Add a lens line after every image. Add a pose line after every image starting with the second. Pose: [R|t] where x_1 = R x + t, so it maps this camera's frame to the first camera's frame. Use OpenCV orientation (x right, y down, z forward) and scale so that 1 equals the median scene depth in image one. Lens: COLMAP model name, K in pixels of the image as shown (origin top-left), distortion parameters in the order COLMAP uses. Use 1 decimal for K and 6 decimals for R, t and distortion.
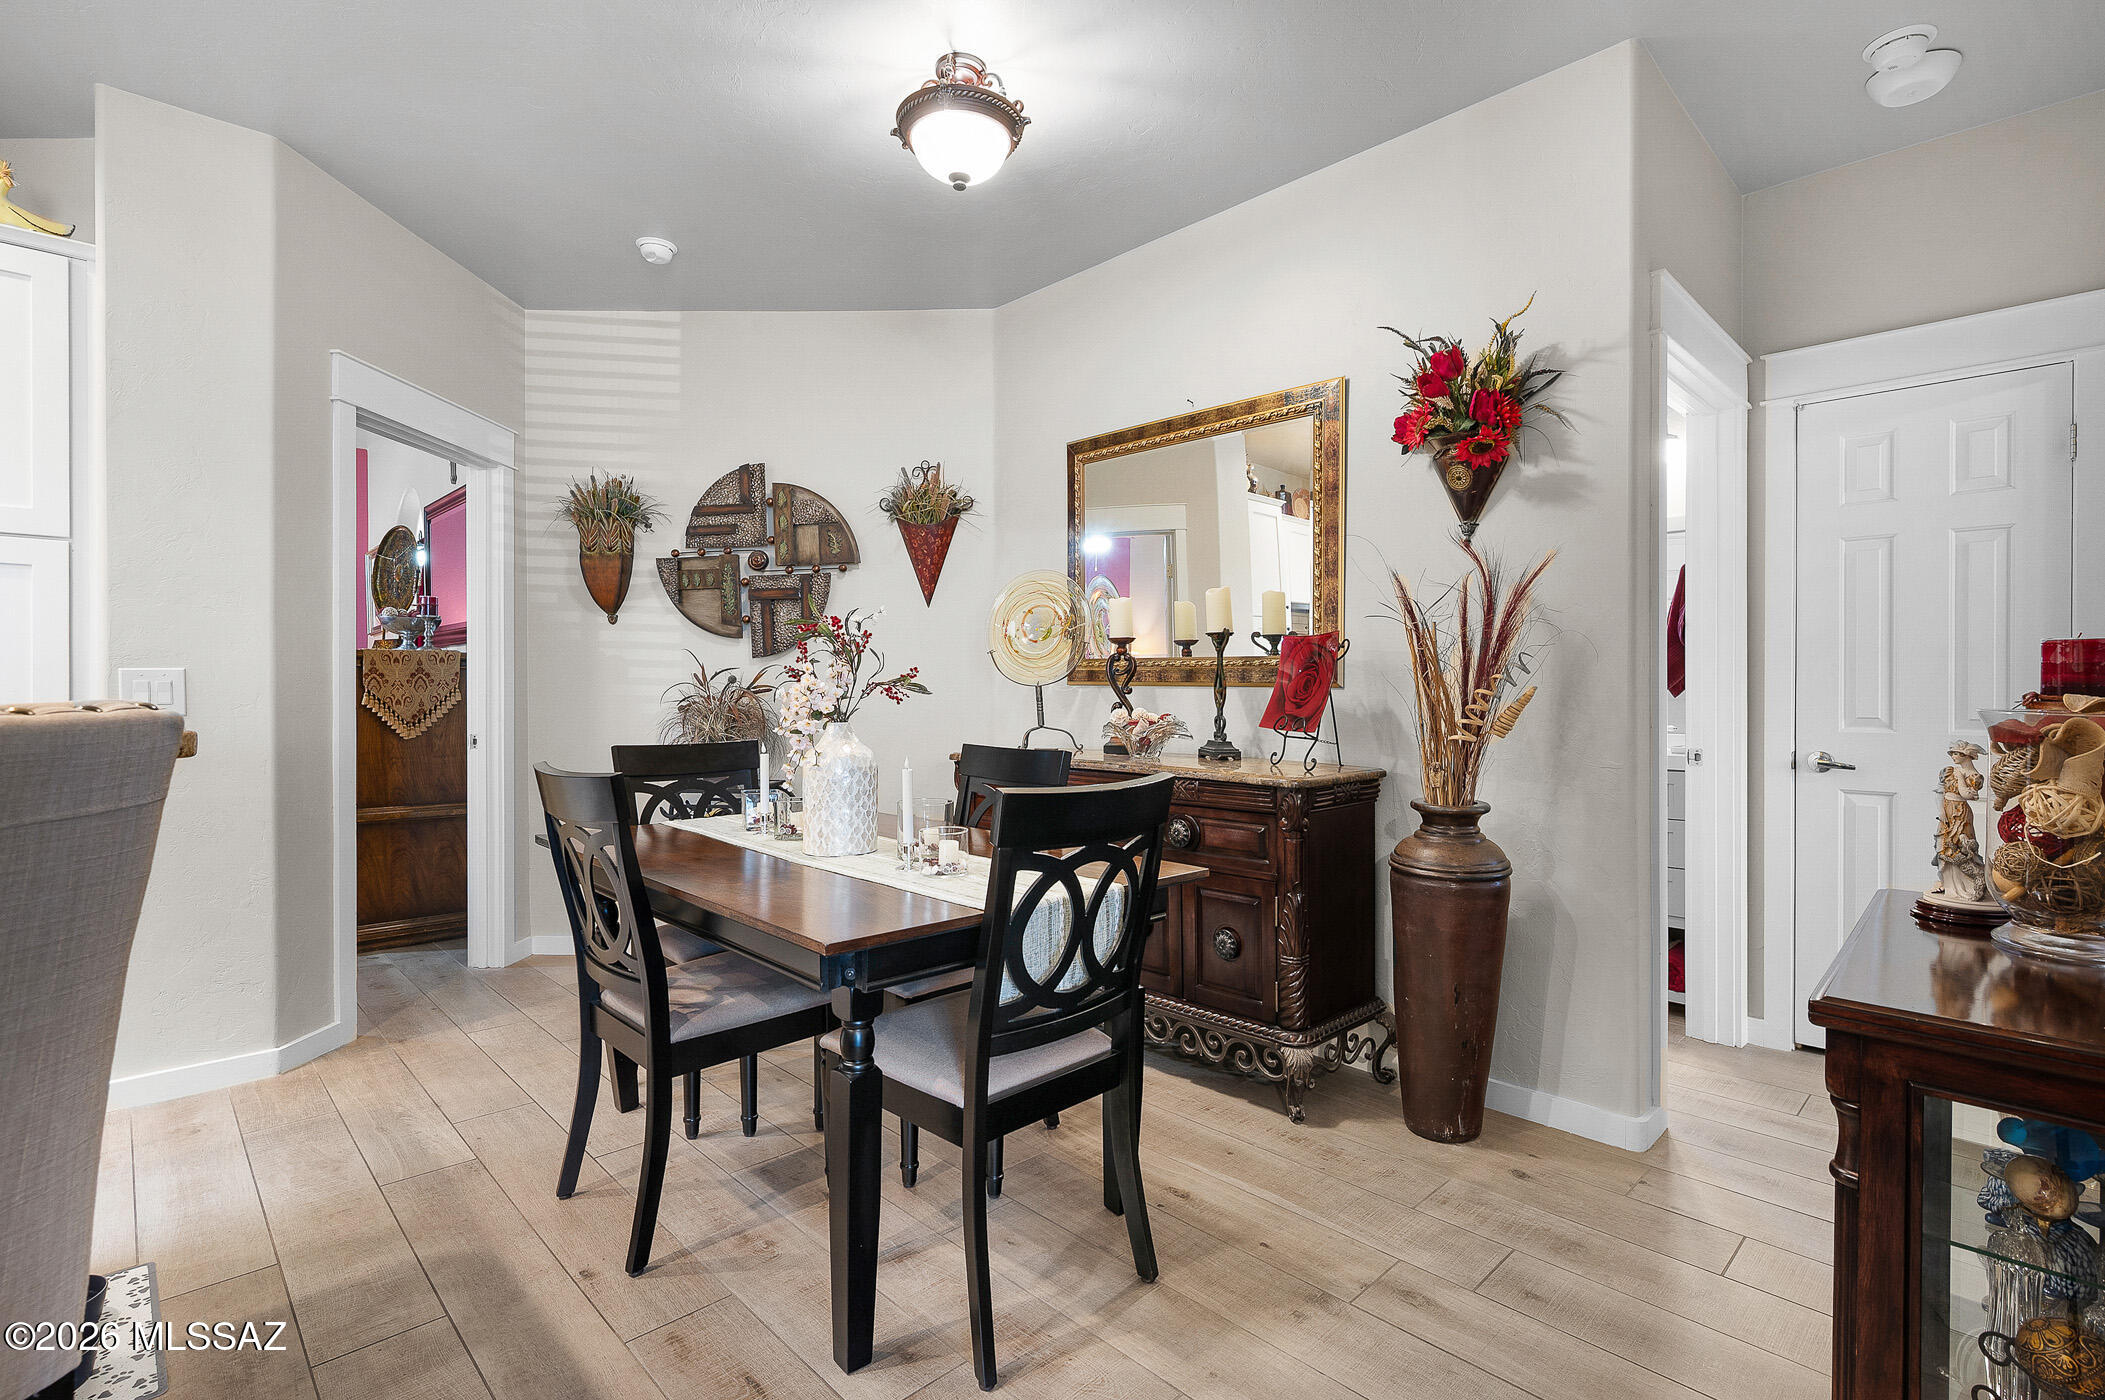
lens RADIAL K [[982.4, 0, 1068.2], [0, 982.4, 684.0], [0, 0, 1]] dist [-0.011623, 0.001984]
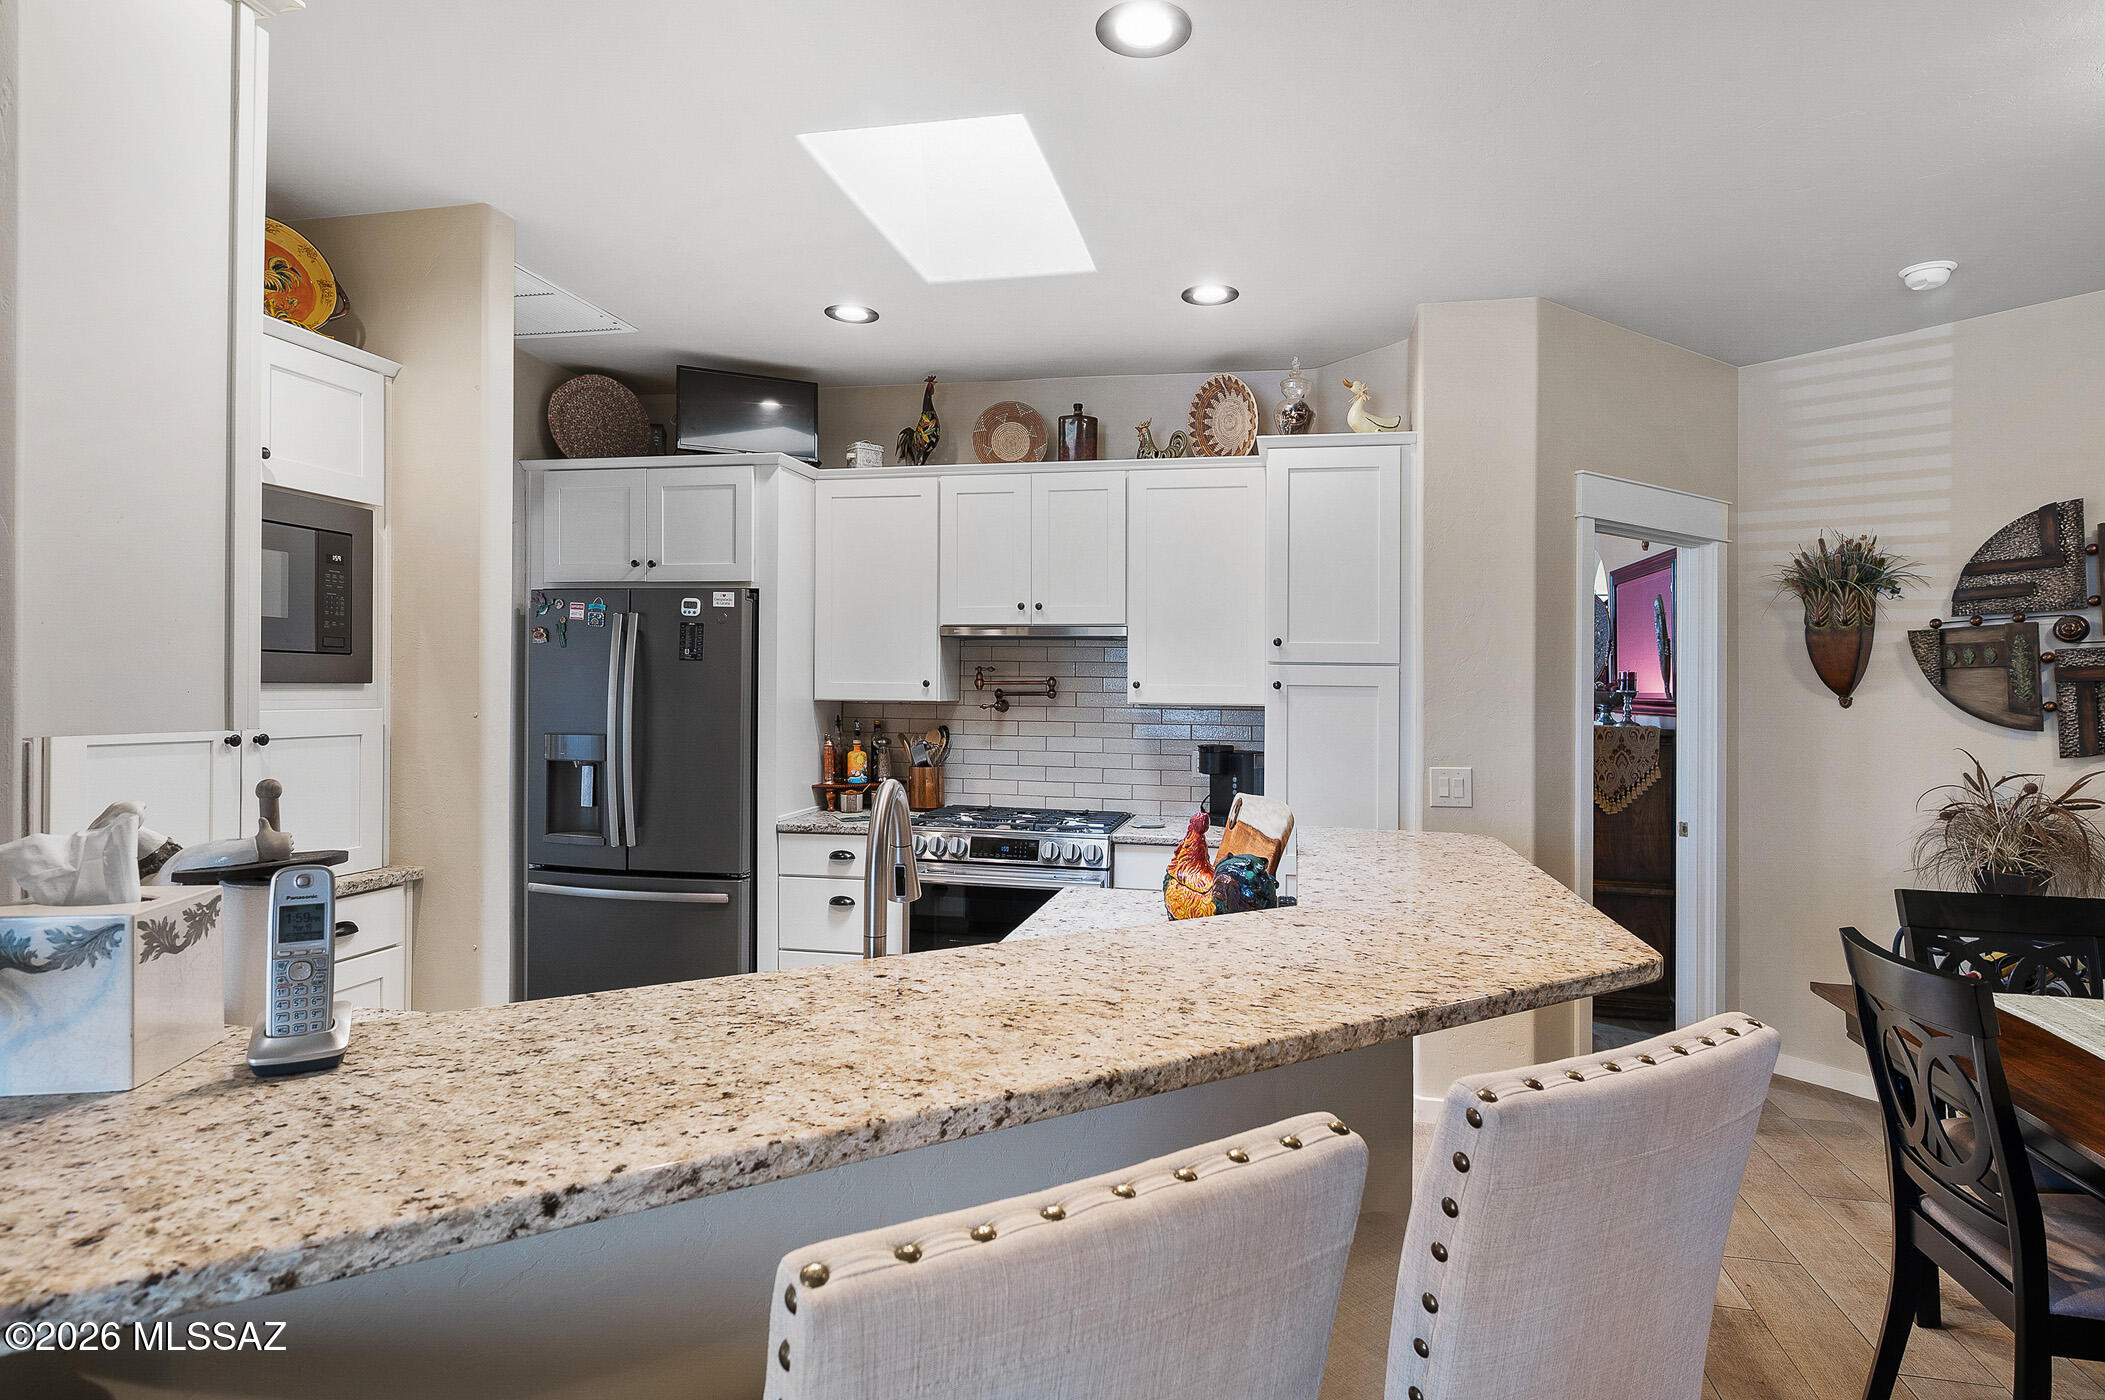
lens RADIAL K [[1079.0, 0, 1052.7], [0, 1079.0, 681.8], [0, 0, 1]] dist [-0.011868, 0.002043]
pose [[0.538744, 0.003244, -0.842463, -0.047760], [-0.012612, 0.999912, -0.004215, -0.074426], [0.842375, 0.012895, 0.538737, -0.100886]]
